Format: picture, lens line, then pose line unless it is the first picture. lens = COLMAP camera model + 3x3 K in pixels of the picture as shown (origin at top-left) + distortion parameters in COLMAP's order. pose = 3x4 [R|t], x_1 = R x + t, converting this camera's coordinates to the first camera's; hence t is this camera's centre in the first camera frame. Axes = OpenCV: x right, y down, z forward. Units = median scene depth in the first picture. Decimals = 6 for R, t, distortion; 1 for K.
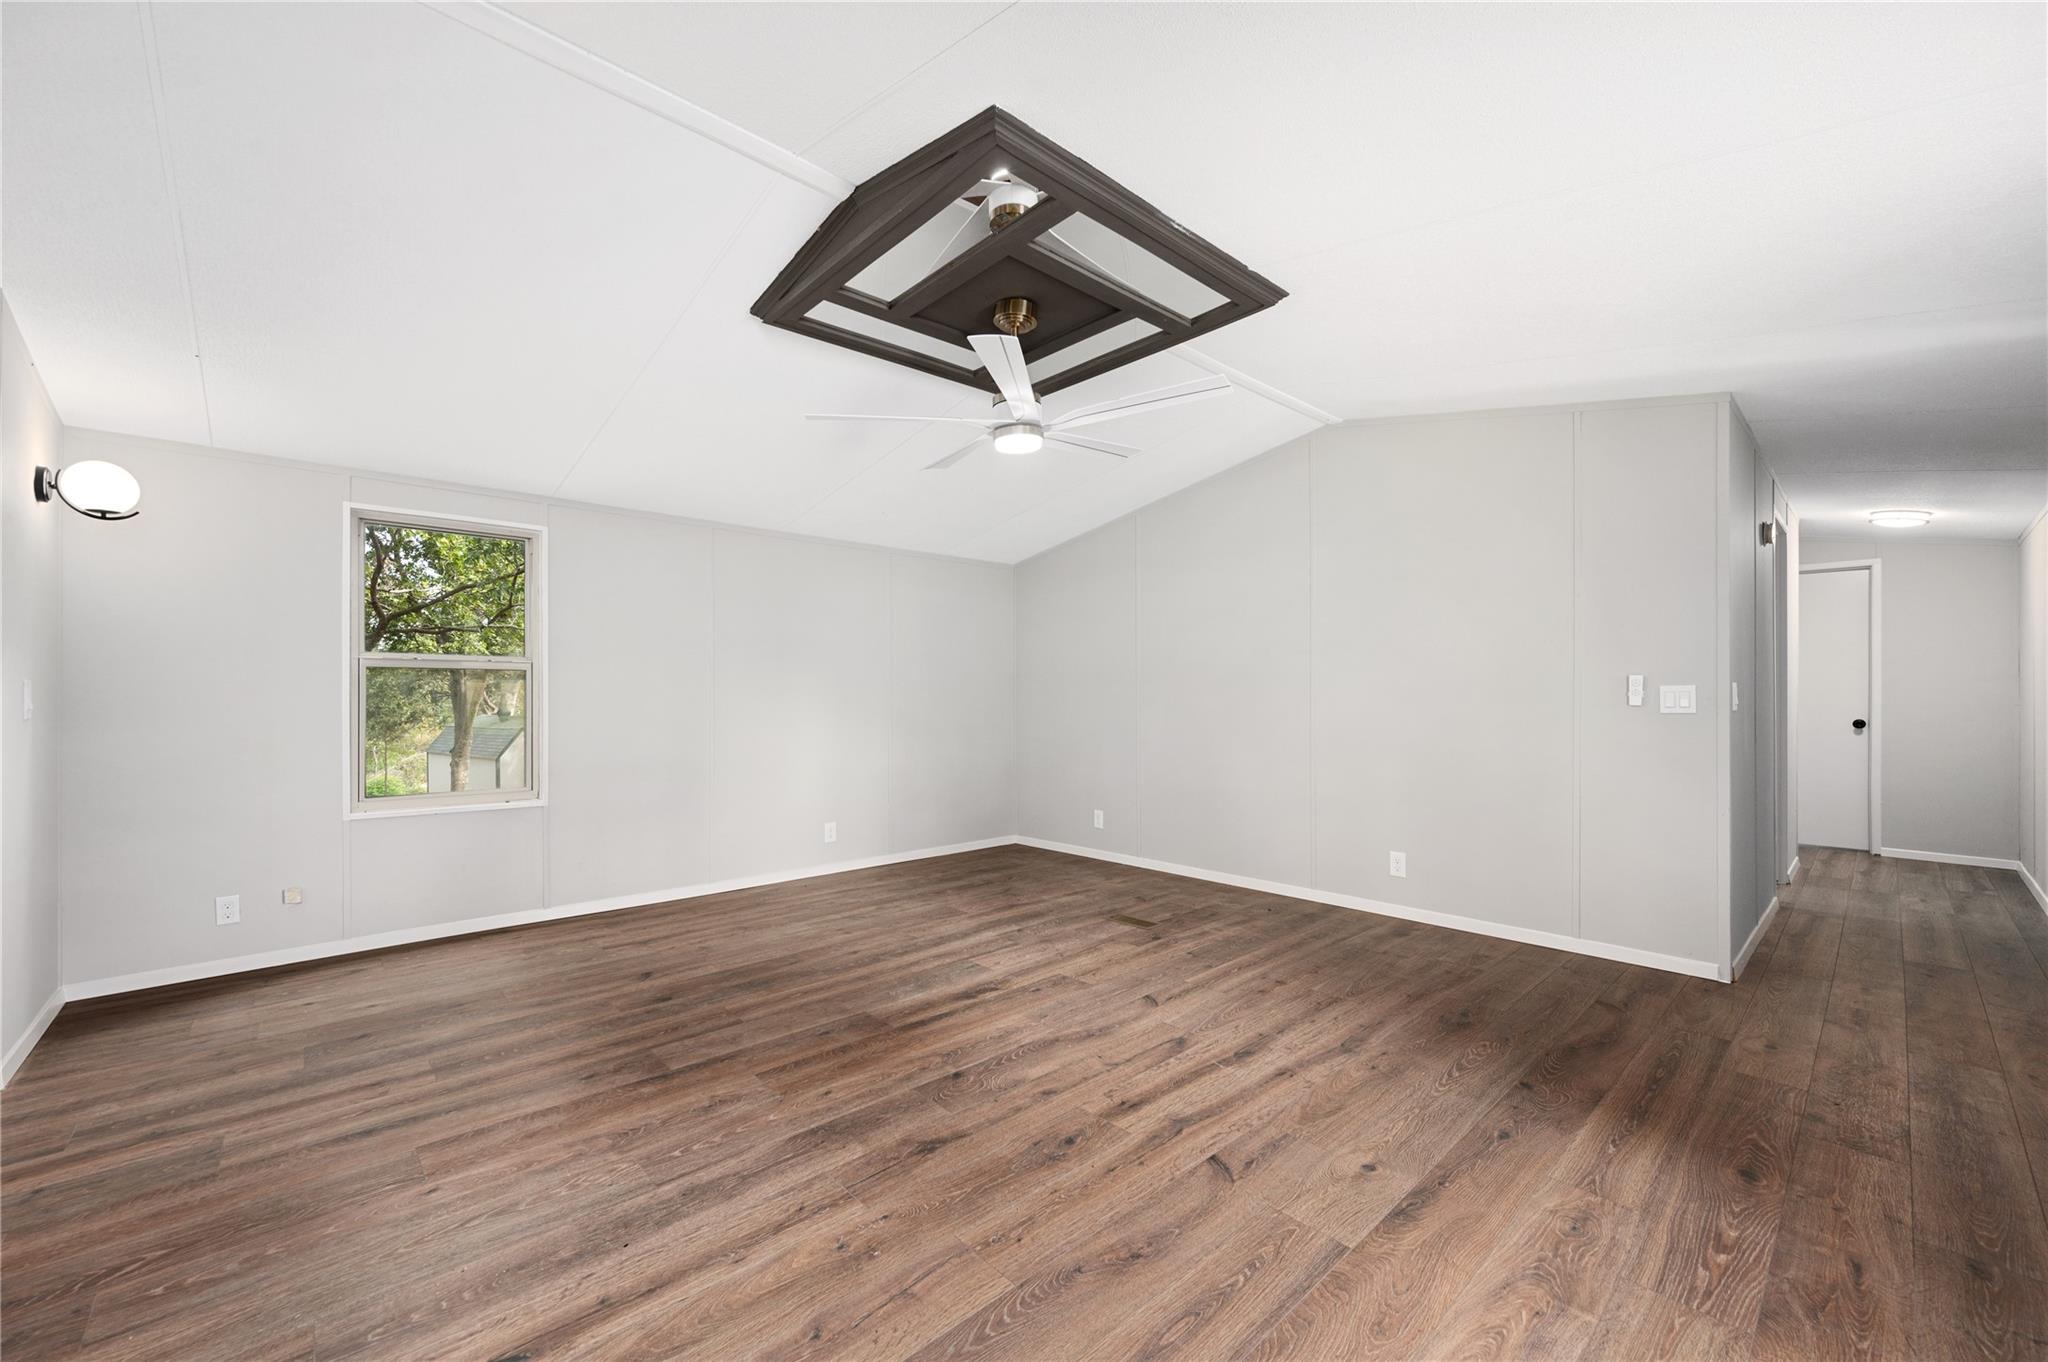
lens RADIAL K [[805.4, 0, 1014.9], [0, 805.4, 692.9], [0, 0, 1]] dist [-0.000053, 0.001386]
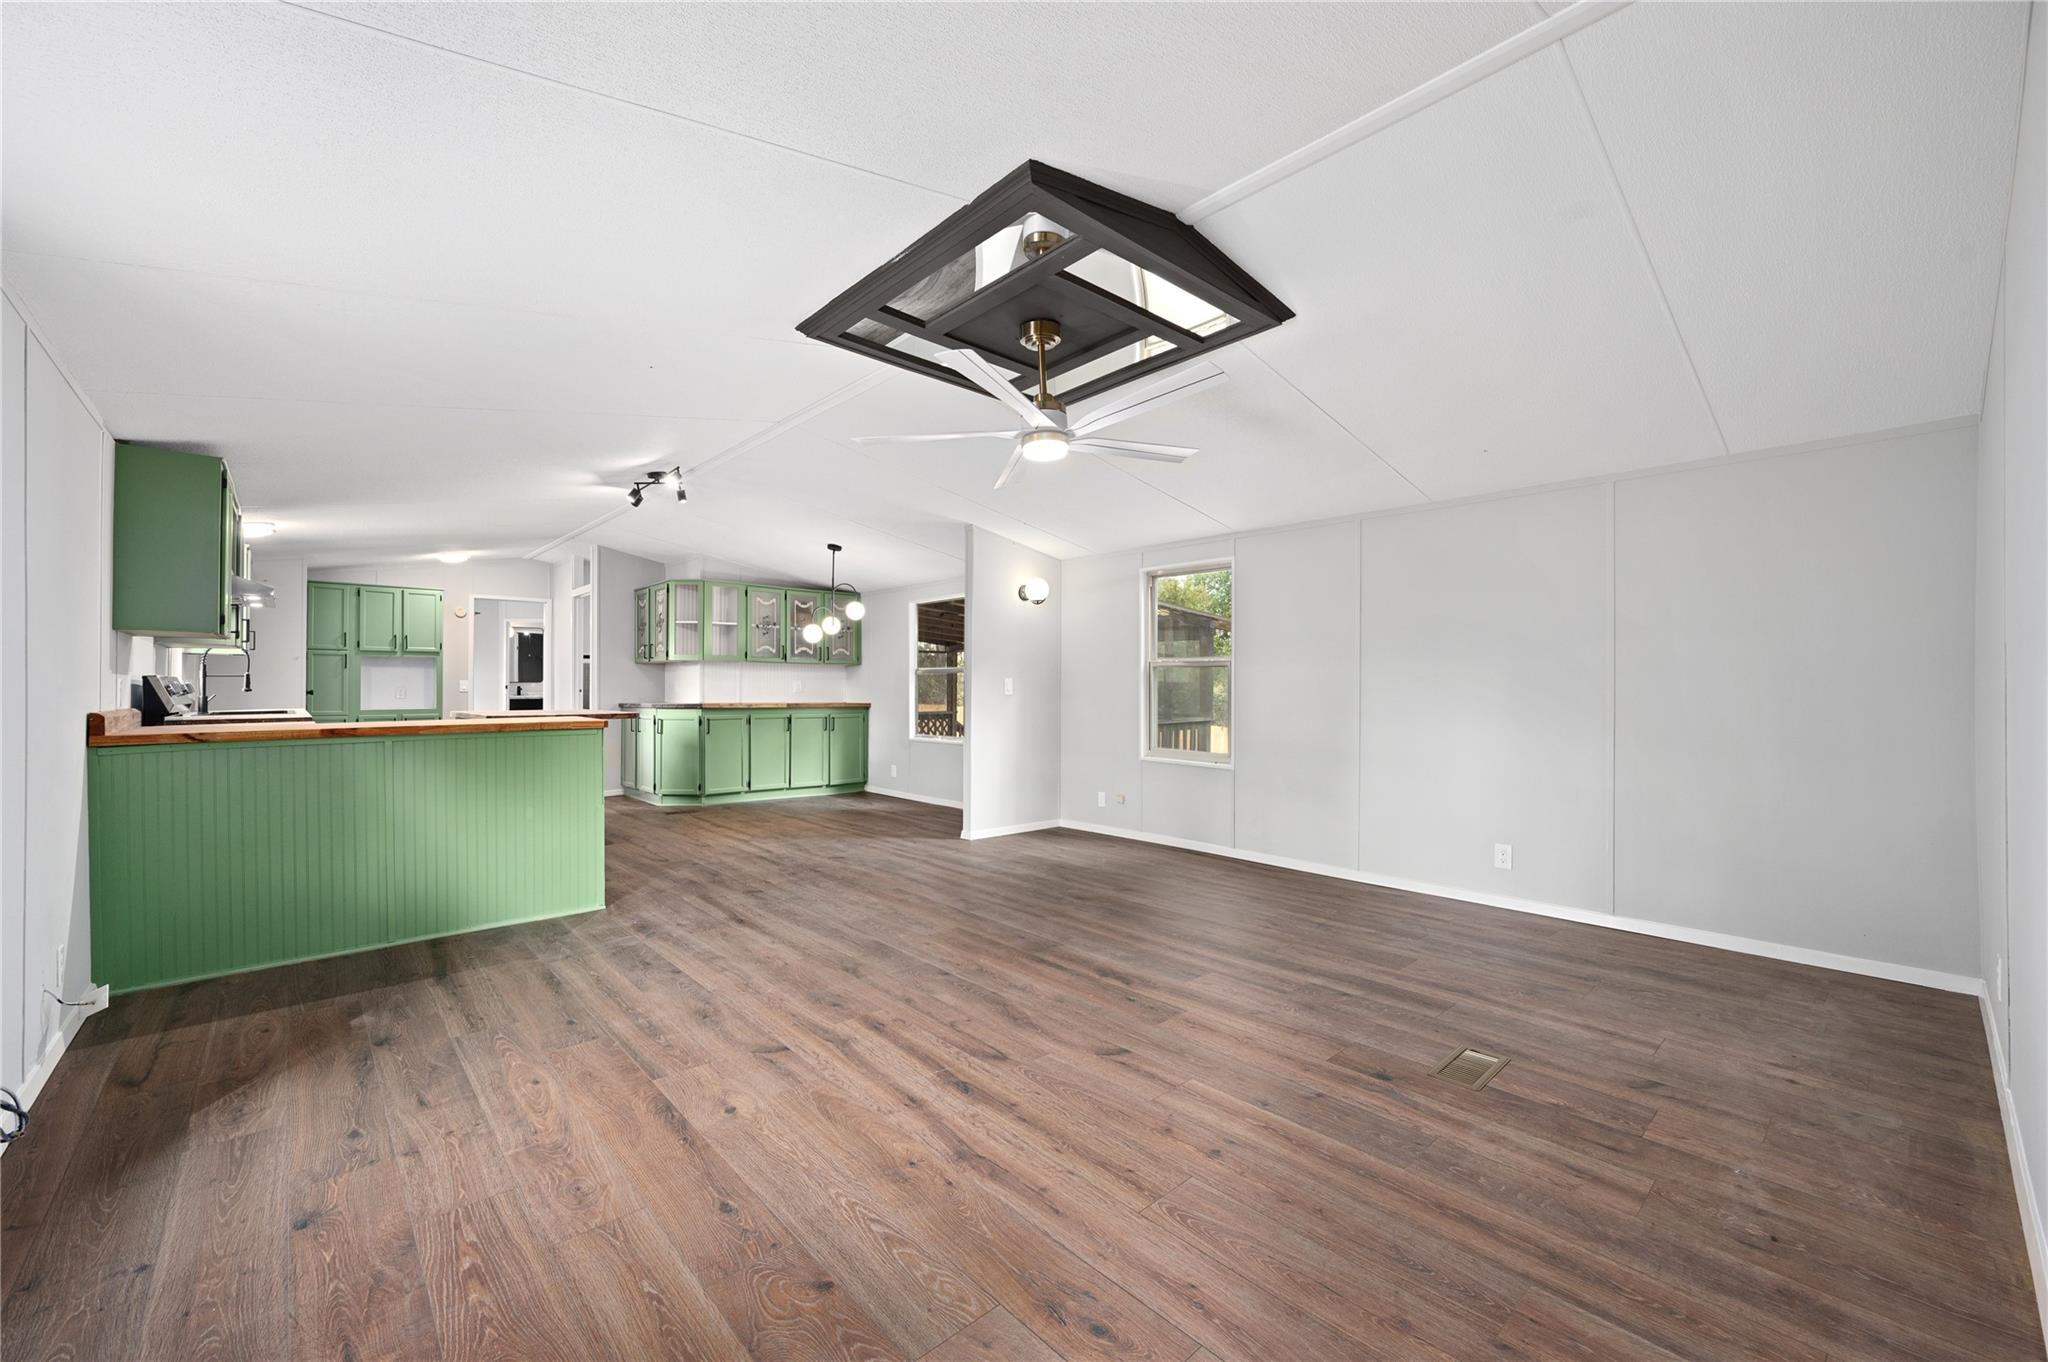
lens RADIAL K [[805.4, 0, 1015.8], [0, 805.4, 684.7], [0, 0, 1]] dist [-0.000053, 0.001386]
pose [[-0.003197, 0.000695, -0.999995, 1.171724], [0.001798, 0.999998, 0.000689, 0.002179], [0.999993, -0.001796, -0.003198, 1.057973]]
